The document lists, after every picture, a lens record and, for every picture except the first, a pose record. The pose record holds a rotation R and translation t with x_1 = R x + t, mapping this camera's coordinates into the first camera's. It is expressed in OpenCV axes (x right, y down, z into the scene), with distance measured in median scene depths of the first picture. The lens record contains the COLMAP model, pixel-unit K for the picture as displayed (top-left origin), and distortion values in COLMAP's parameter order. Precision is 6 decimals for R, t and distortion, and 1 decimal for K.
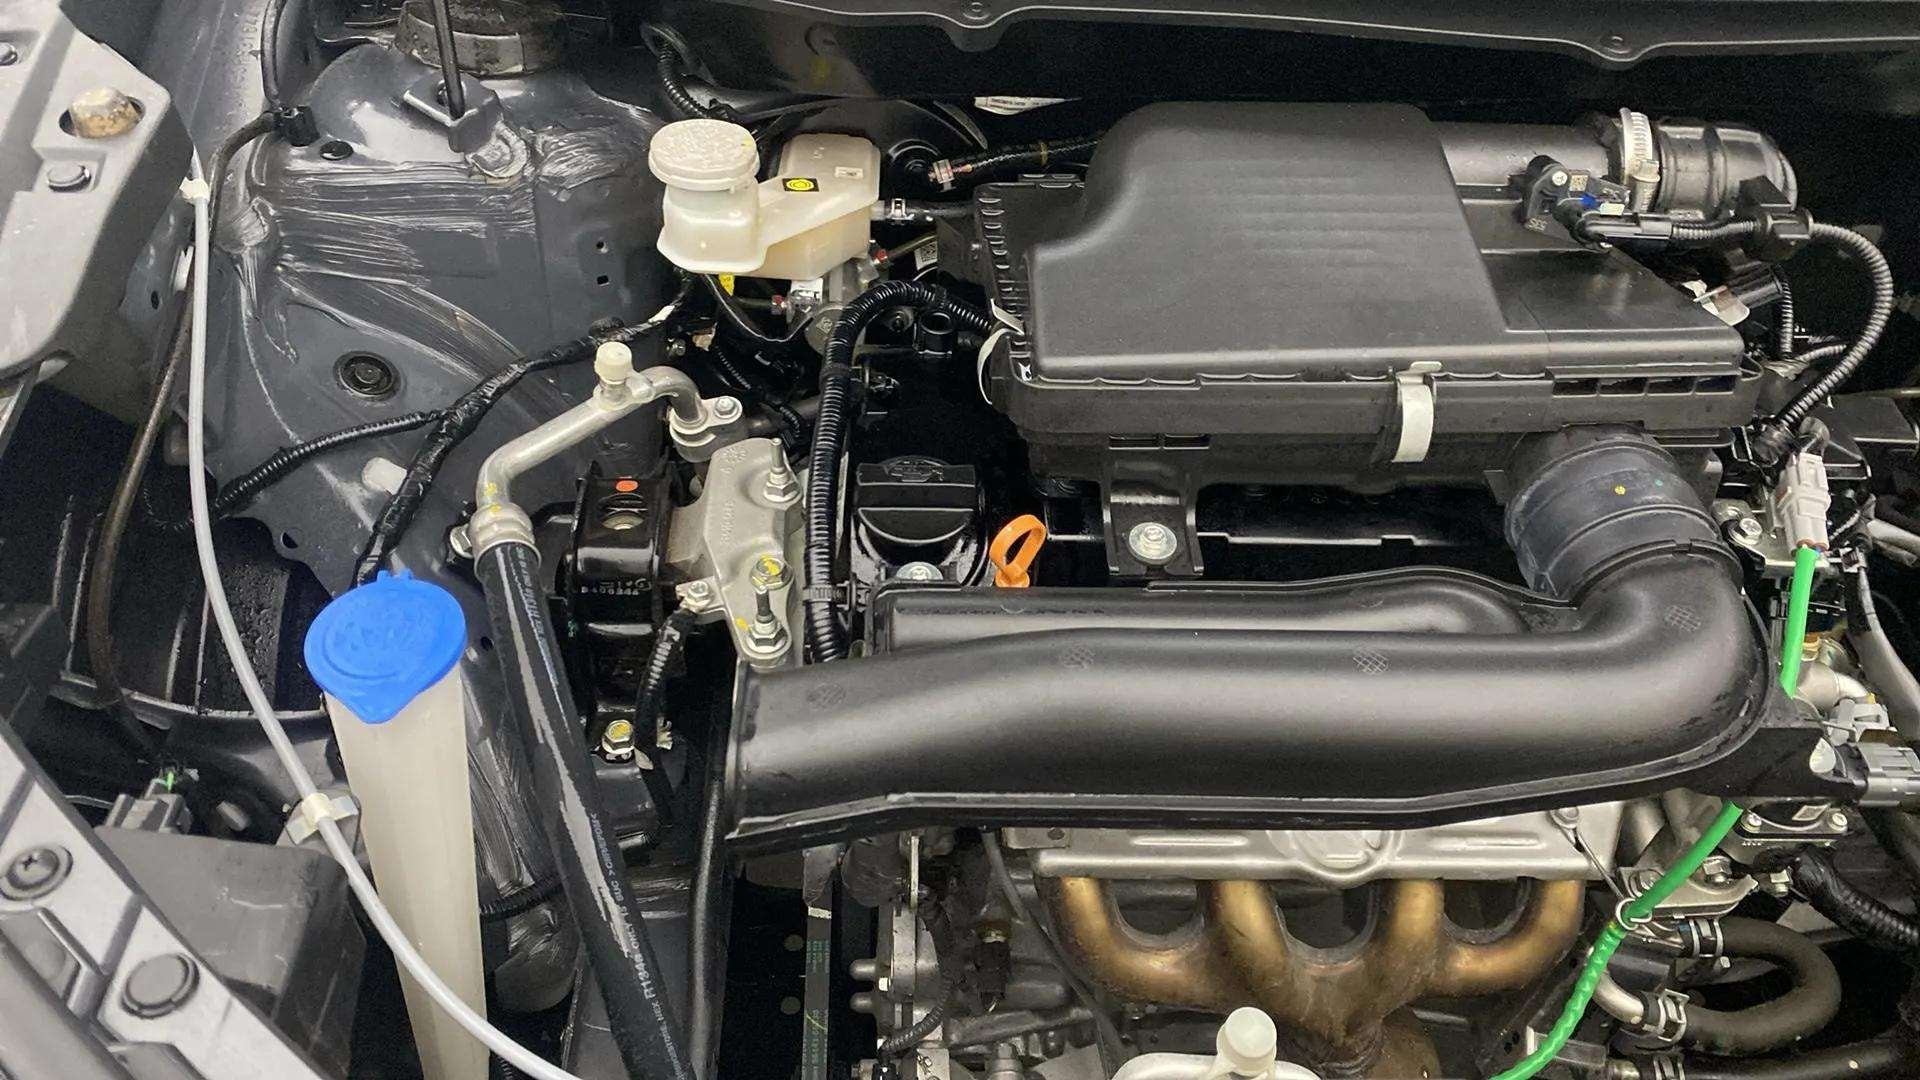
lens RADIAL K [[1416.1, 0, 960.0], [0, 1416.1, 540.0], [0, 0, 1]] dist [0.029357, -0.039230]
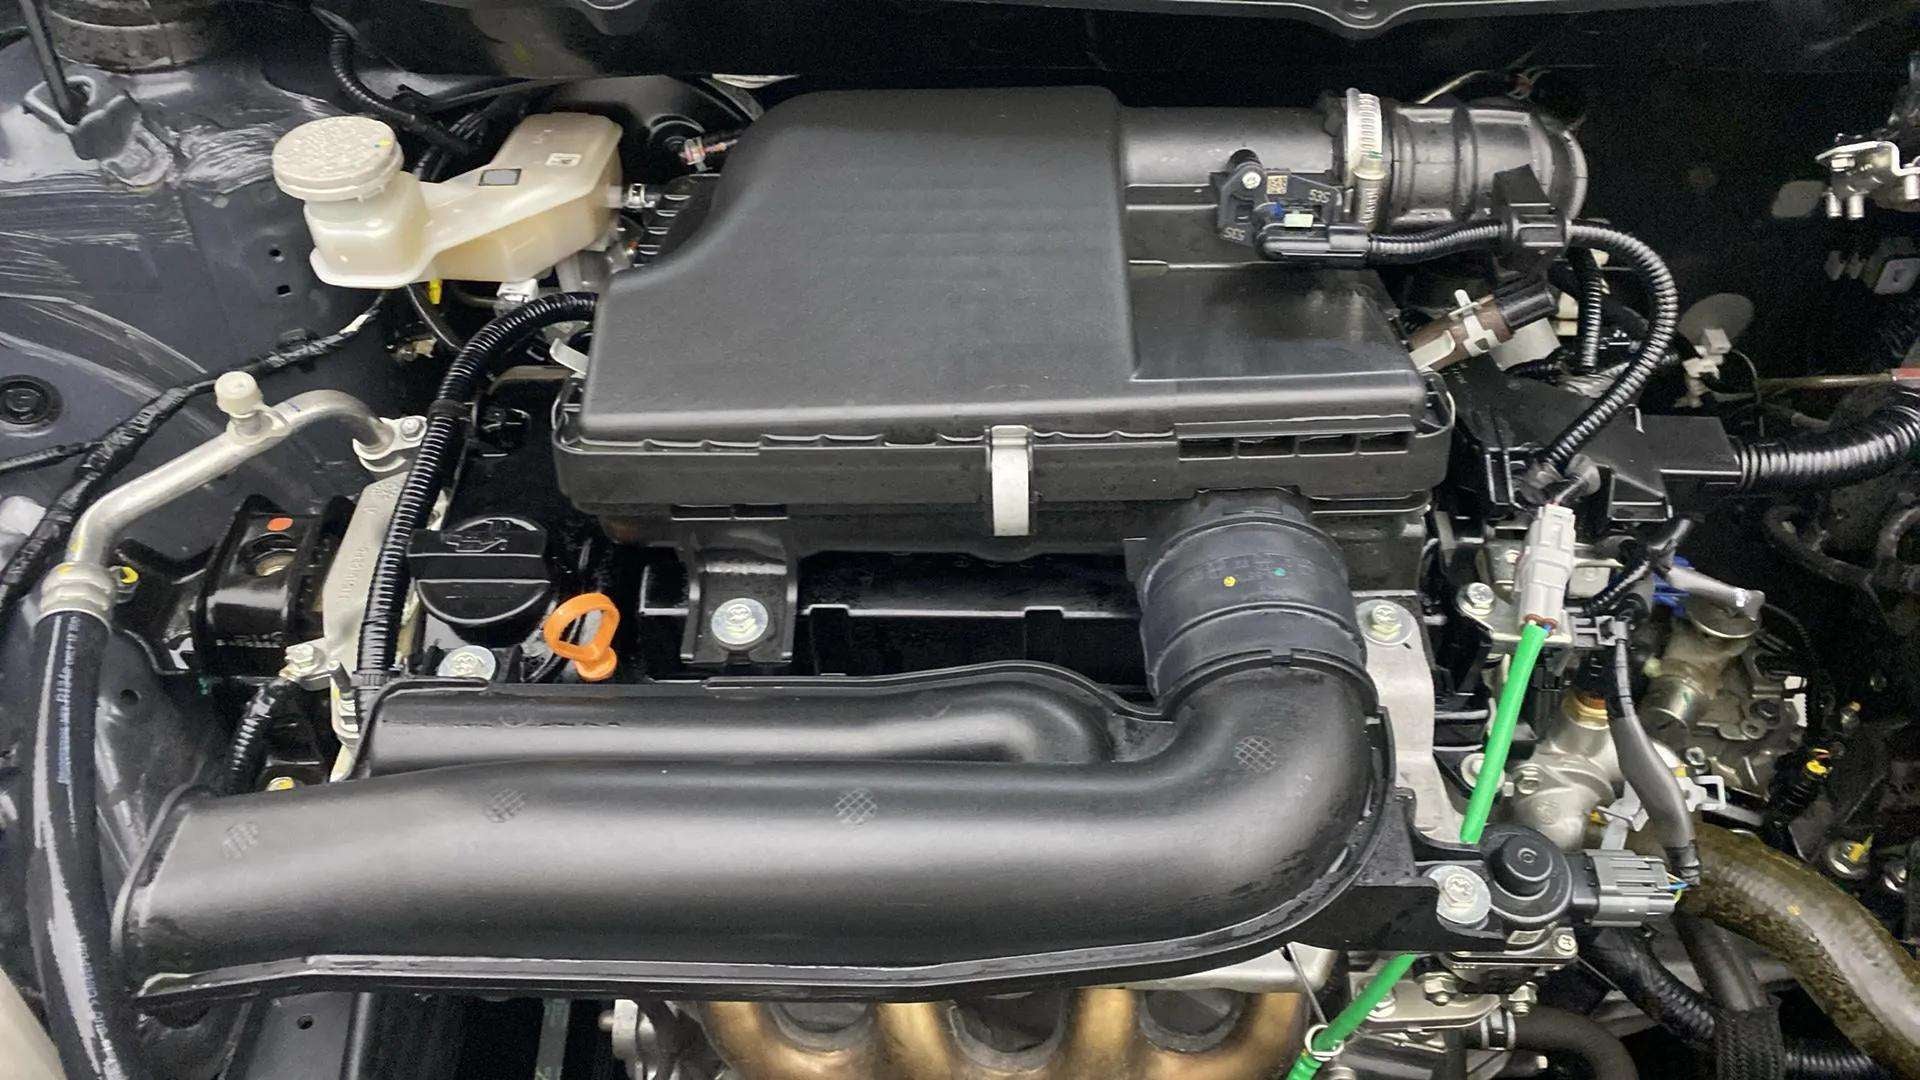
lens RADIAL K [[1429.8, 0, 960.0], [0, 1429.8, 540.0], [0, 0, 1]] dist [-0.010331, 0.002512]
pose [[0.997130, -0.000121, -0.075711, 0.297539], [0.004677, 0.998187, 0.060003, -0.088947], [0.075566, -0.060185, 0.995323, 0.129810]]
